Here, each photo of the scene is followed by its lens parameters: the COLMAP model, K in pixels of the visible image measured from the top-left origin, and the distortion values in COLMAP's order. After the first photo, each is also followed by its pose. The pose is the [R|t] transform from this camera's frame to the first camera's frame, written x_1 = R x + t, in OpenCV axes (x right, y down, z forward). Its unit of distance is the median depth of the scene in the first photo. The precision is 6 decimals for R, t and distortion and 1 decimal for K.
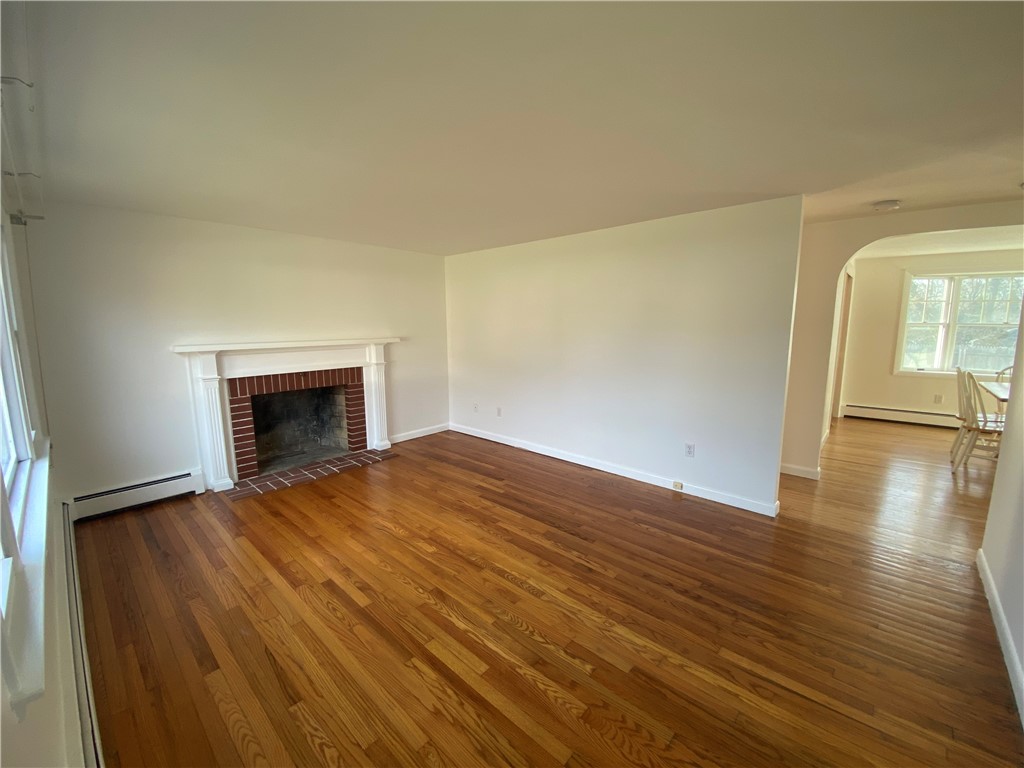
lens RADIAL K [[417.1, 0, 511.5], [0, 417.1, 379.5], [0, 0, 1]] dist [0.039342, -0.001024]
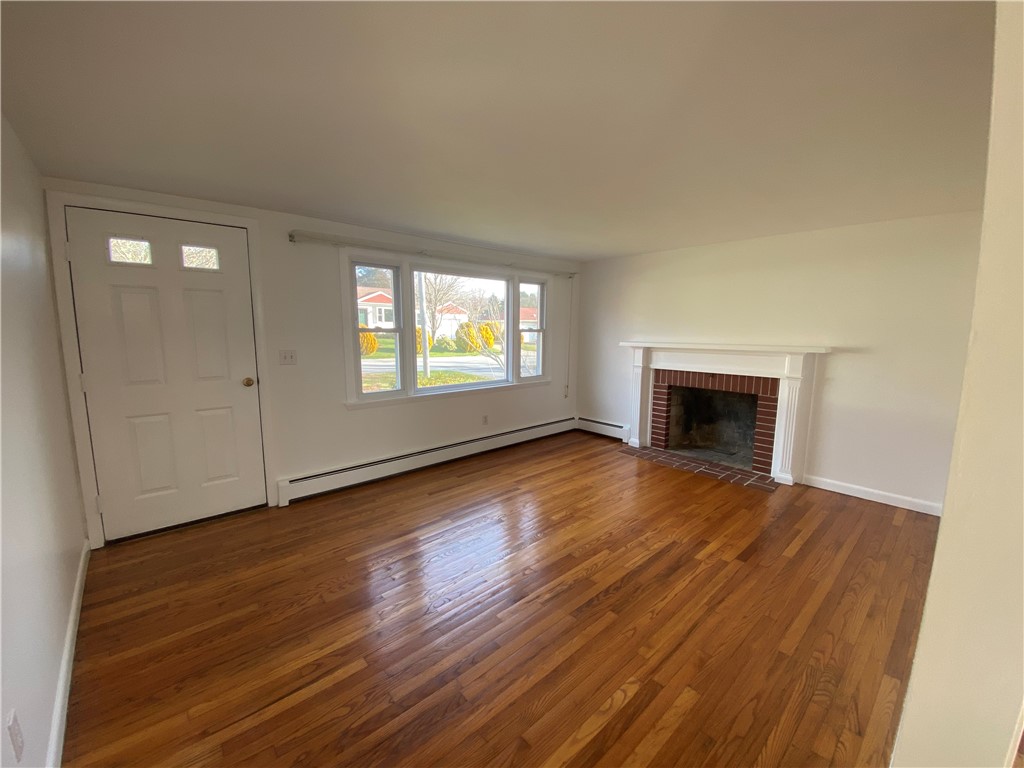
lens RADIAL K [[417.1, 0, 512.3], [0, 417.1, 385.8], [0, 0, 1]] dist [0.039342, -0.001024]
pose [[-0.100694, 0.143588, -0.984502, 0.652909], [-0.143645, 0.977065, 0.157195, -0.087959], [0.984493, 0.157248, -0.077759, 0.648312]]
